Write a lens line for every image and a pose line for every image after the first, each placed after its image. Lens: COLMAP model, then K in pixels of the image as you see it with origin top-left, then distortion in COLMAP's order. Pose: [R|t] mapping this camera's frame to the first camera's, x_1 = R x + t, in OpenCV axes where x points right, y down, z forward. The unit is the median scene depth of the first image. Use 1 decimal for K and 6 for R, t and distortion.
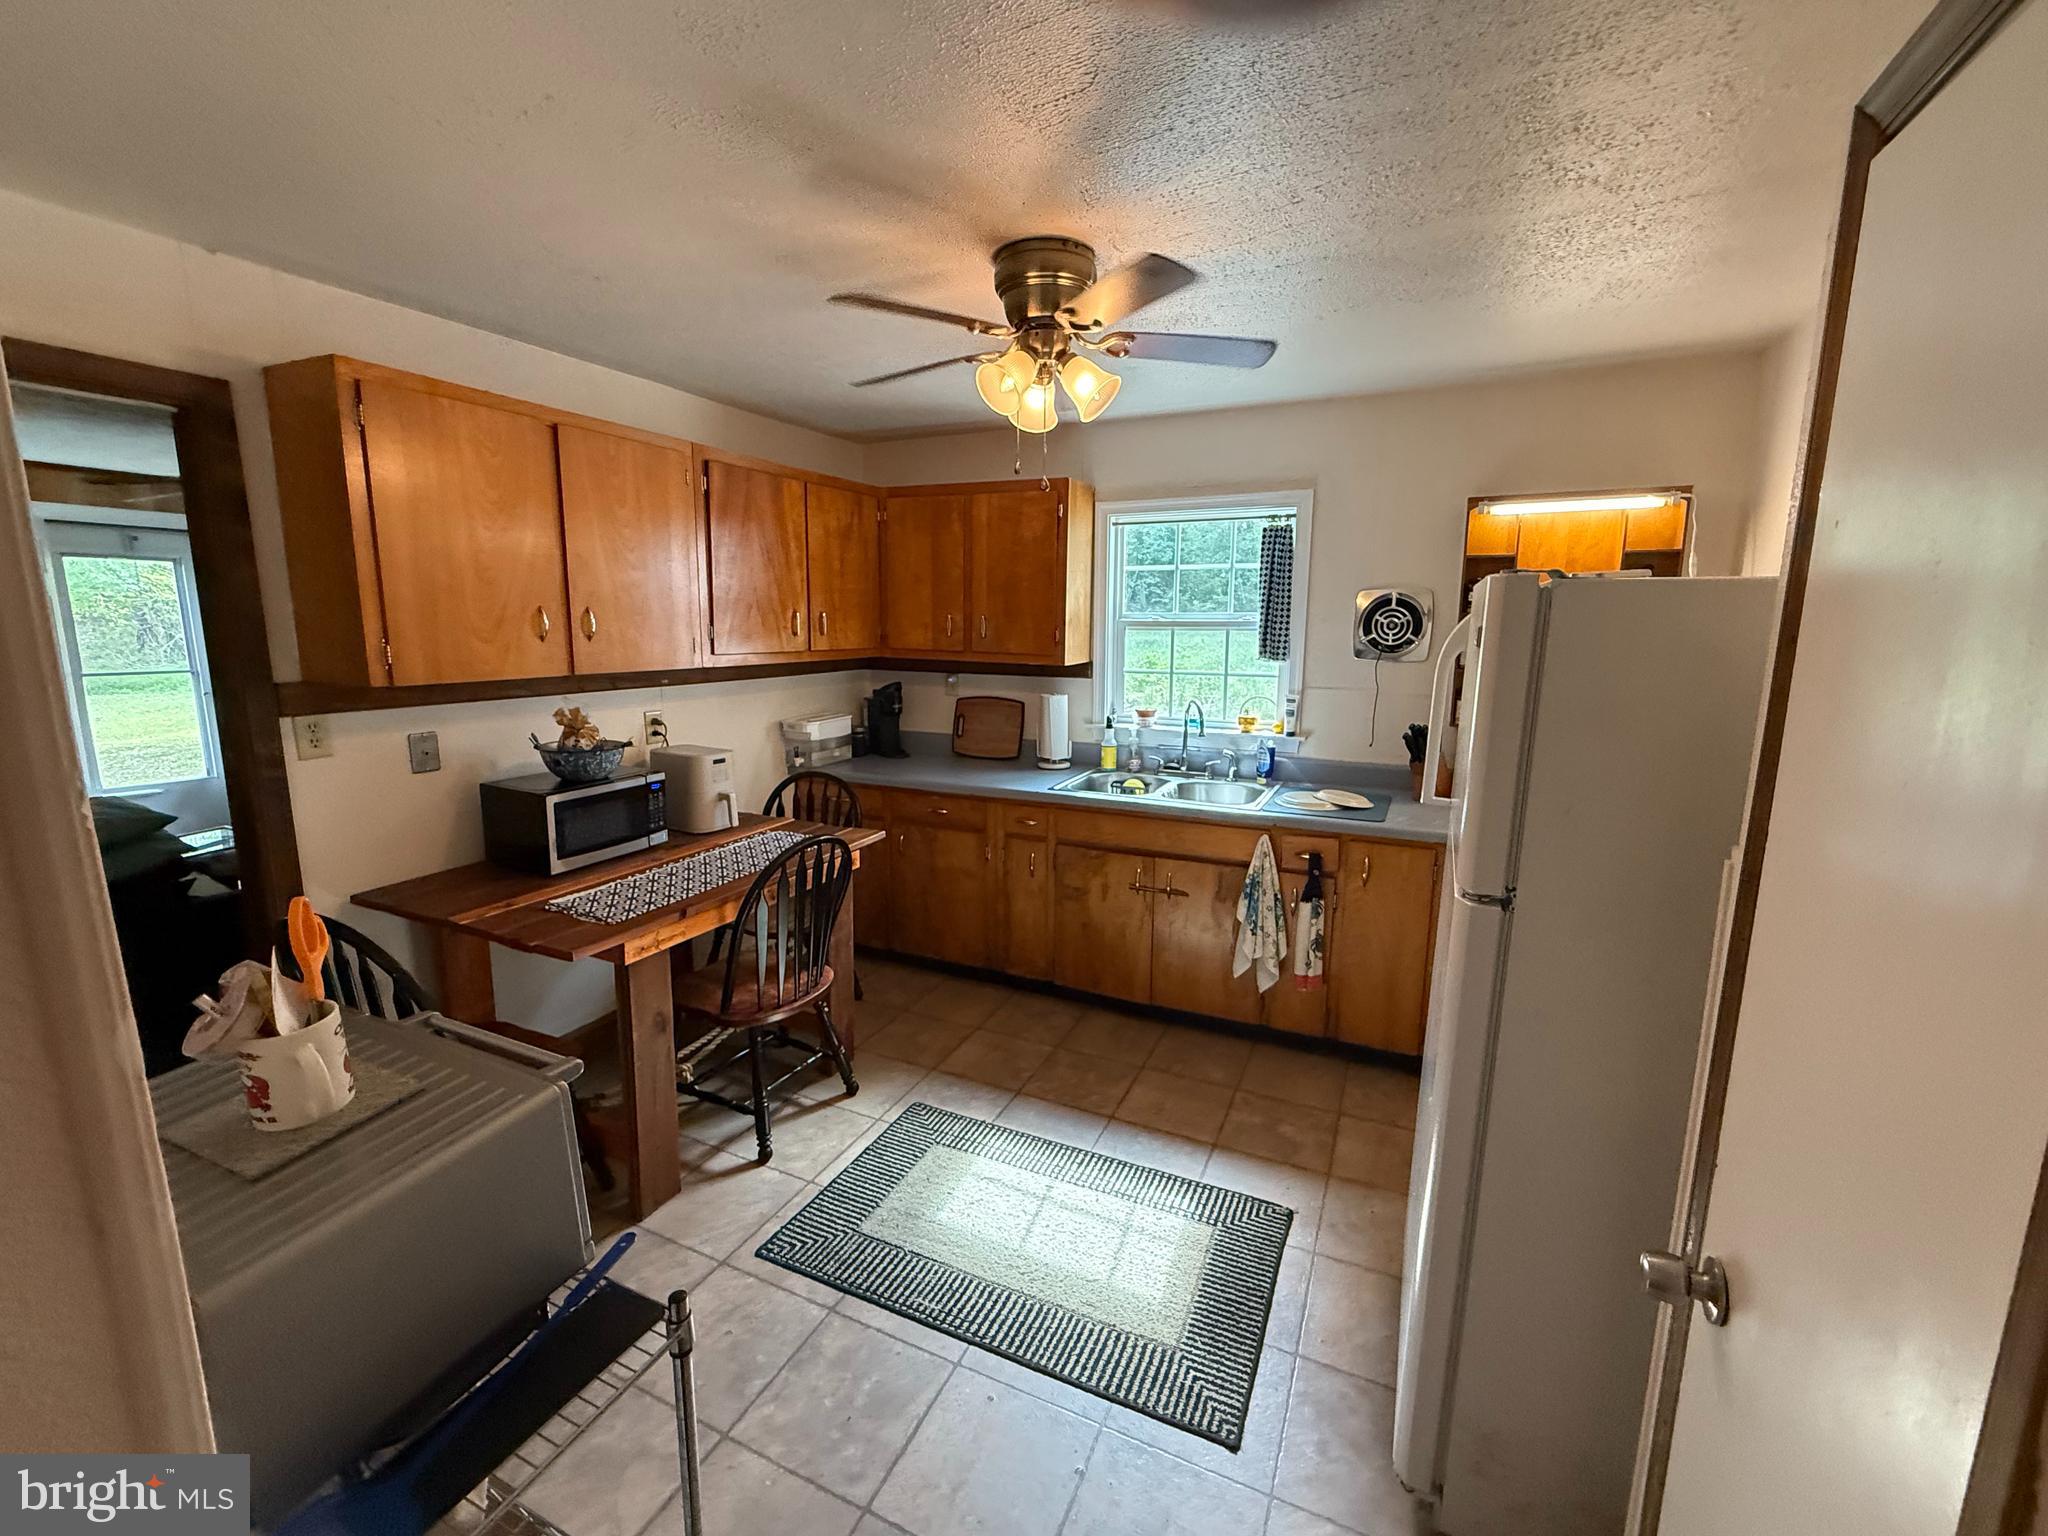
lens RADIAL K [[861.2, 0, 1014.3], [0, 861.2, 767.1], [0, 0, 1]] dist [-0.003290, -0.000290]
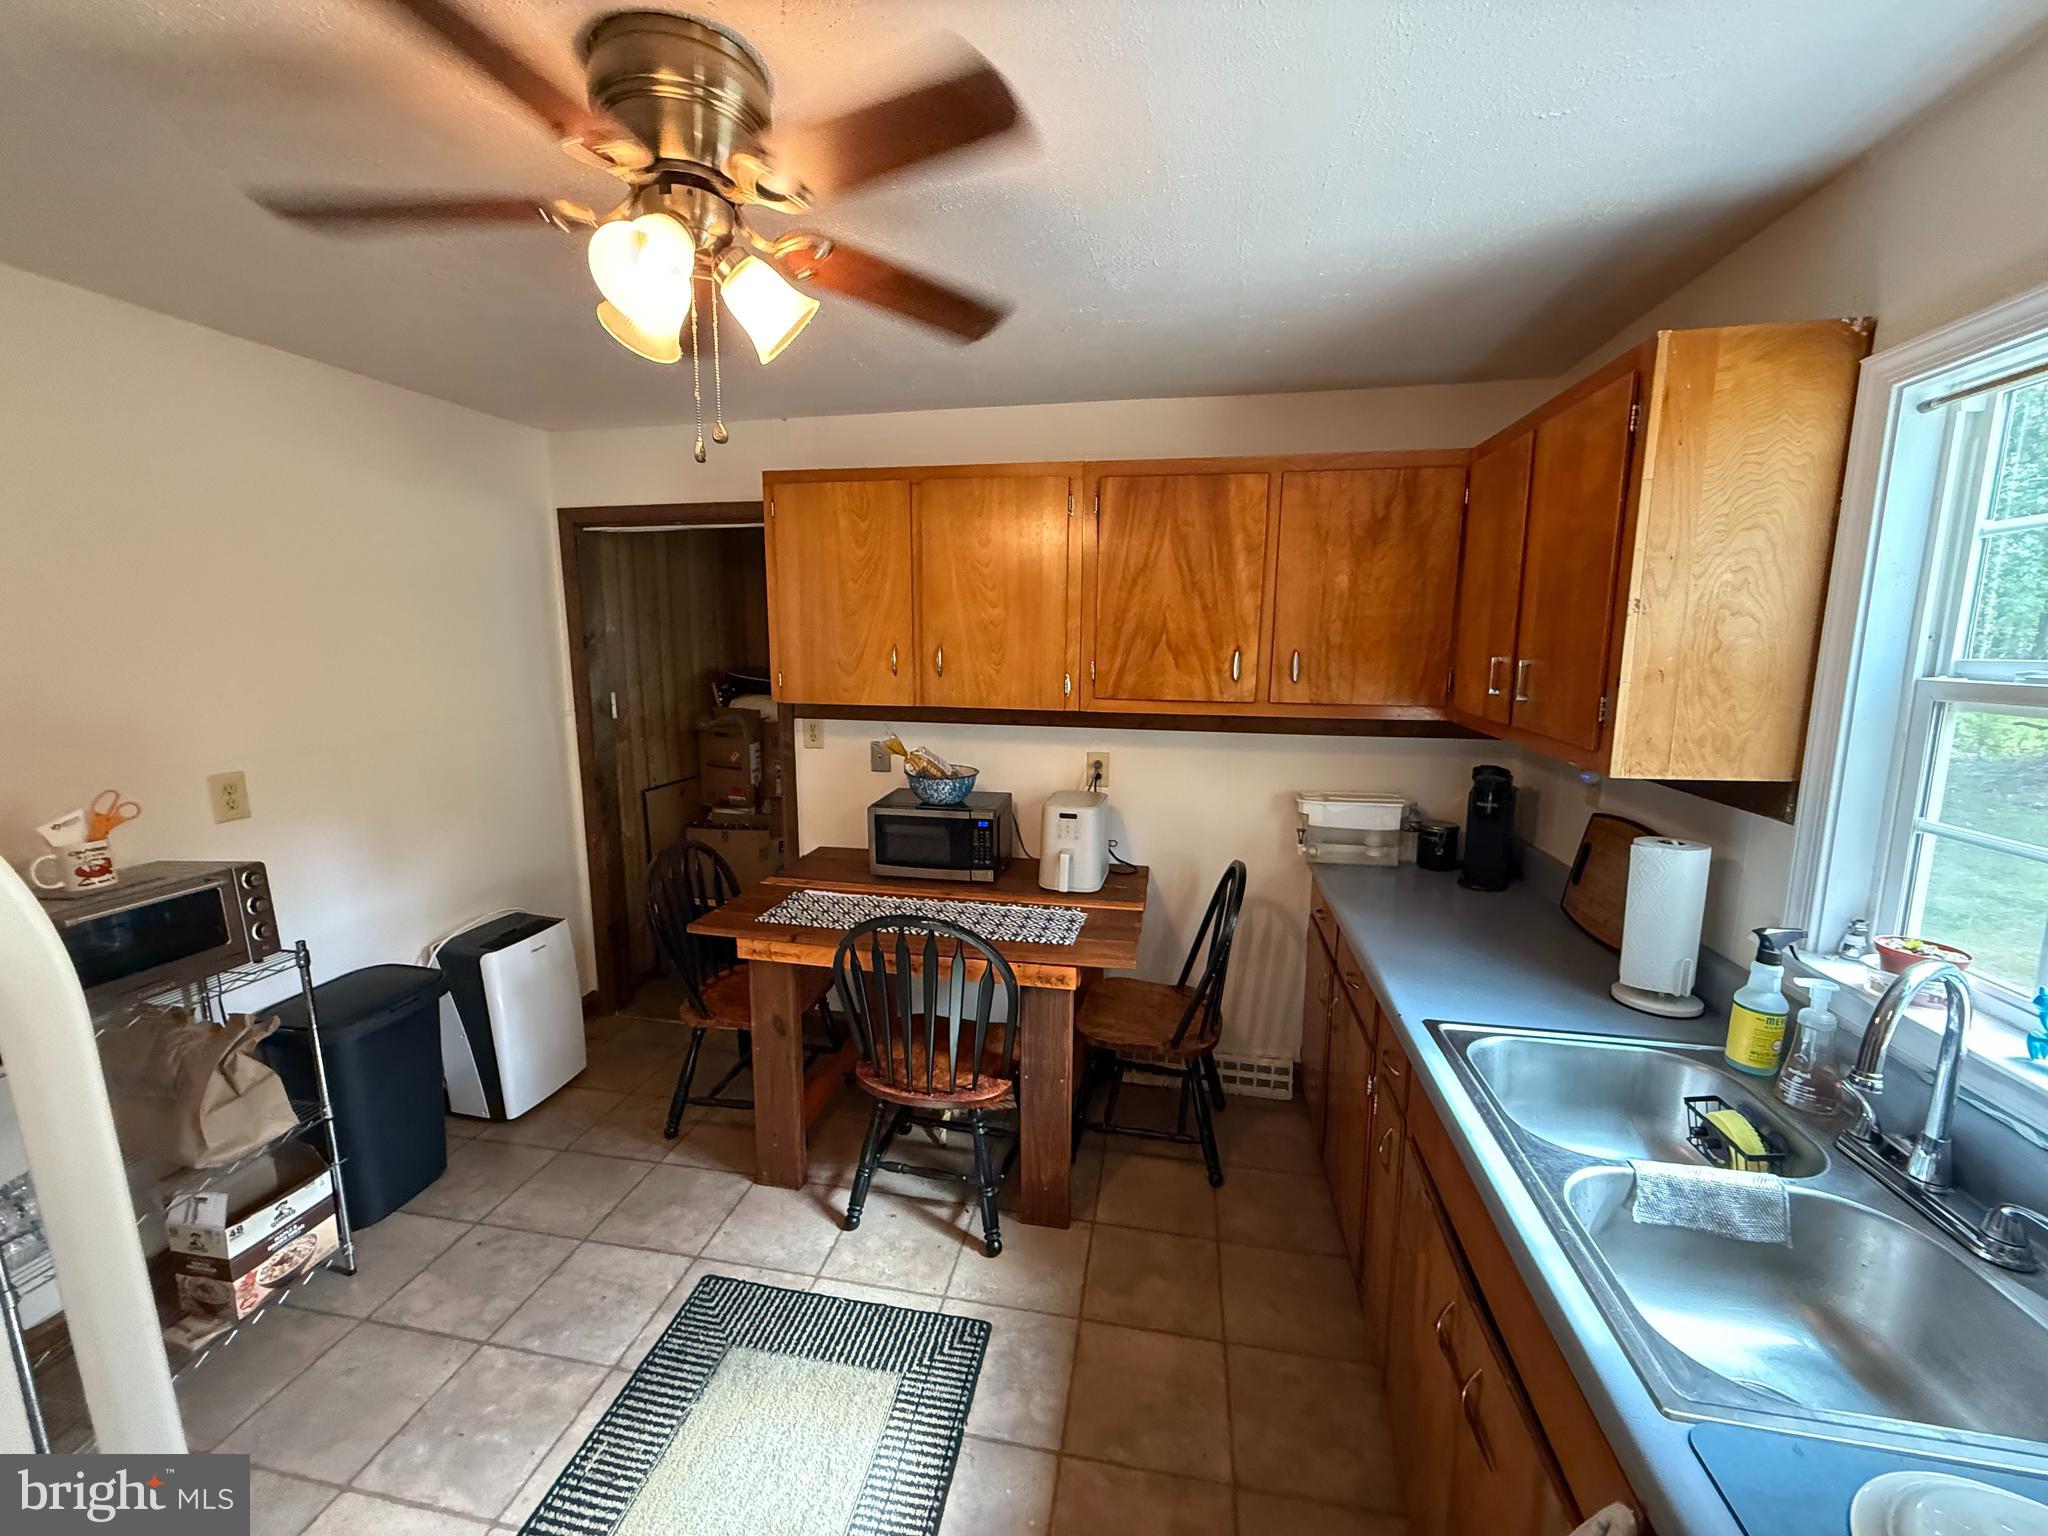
lens RADIAL K [[819.3, 0, 1019.5], [0, 819.3, 764.4], [0, 0, 1]] dist [-0.000327, -0.000572]
pose [[0.252066, 0.143573, -0.957000, 0.499499], [-0.171713, 0.979876, 0.101777, -0.151689], [0.952354, 0.138674, 0.271646, 0.788580]]
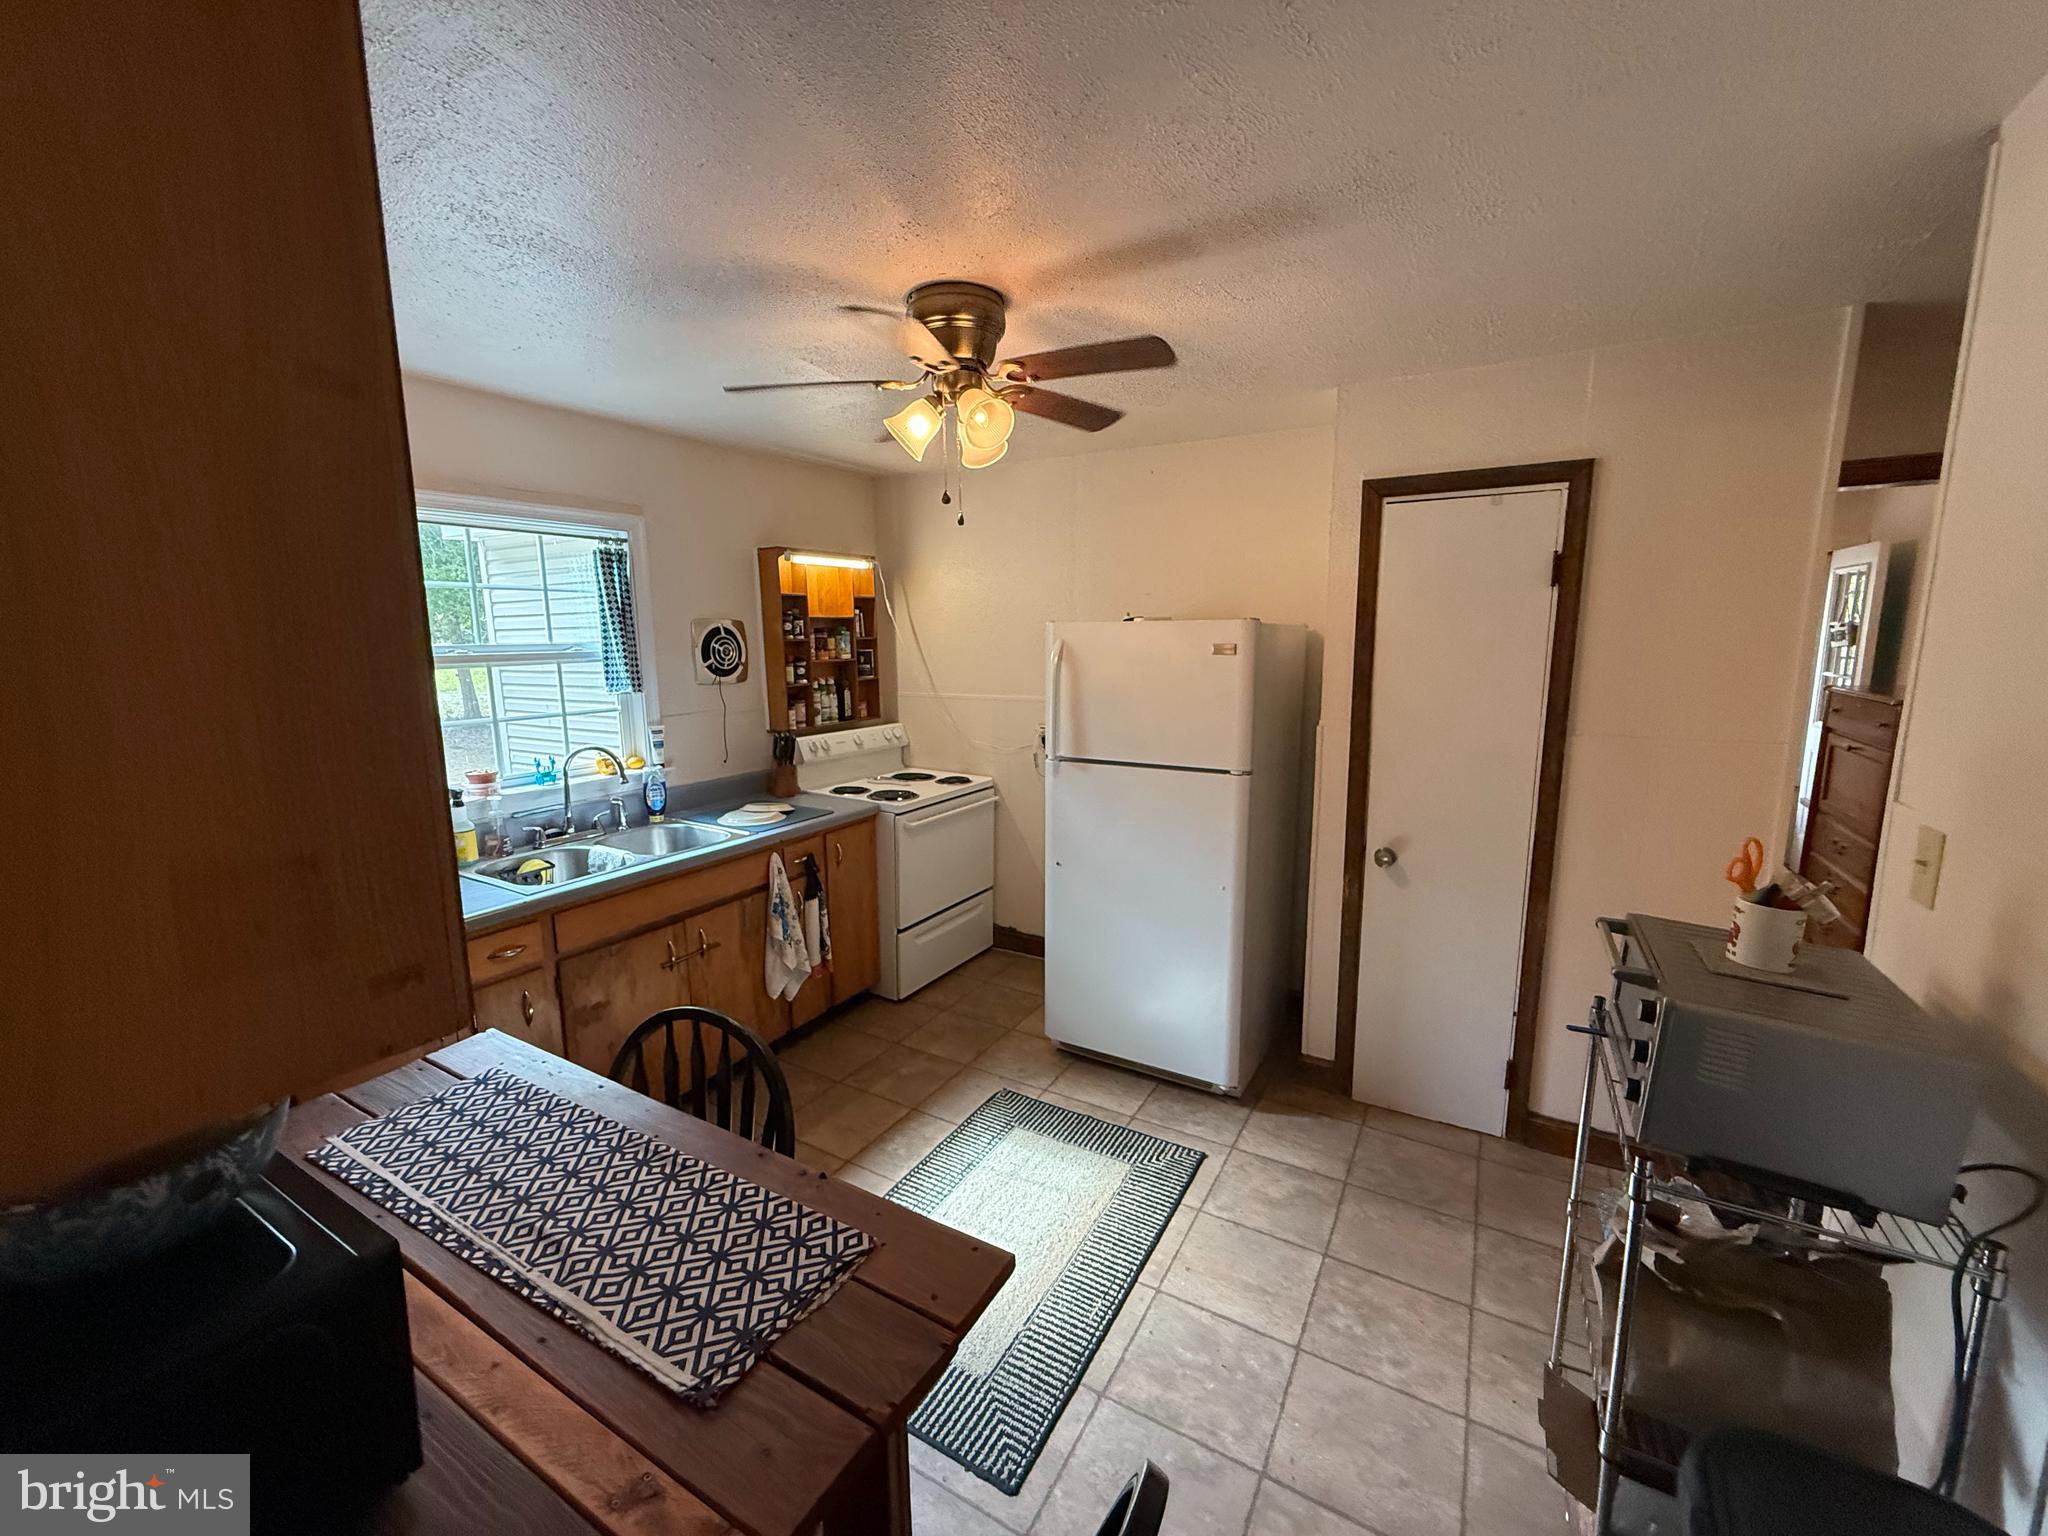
lens RADIAL K [[819.3, 0, 1027.3], [0, 819.3, 769.5], [0, 0, 1]] dist [-0.000327, -0.000572]
pose [[0.082114, -0.165588, 0.982770, -0.703586], [0.185865, 0.971345, 0.148134, -0.120699], [-0.979138, 0.170499, 0.110539, 0.626657]]
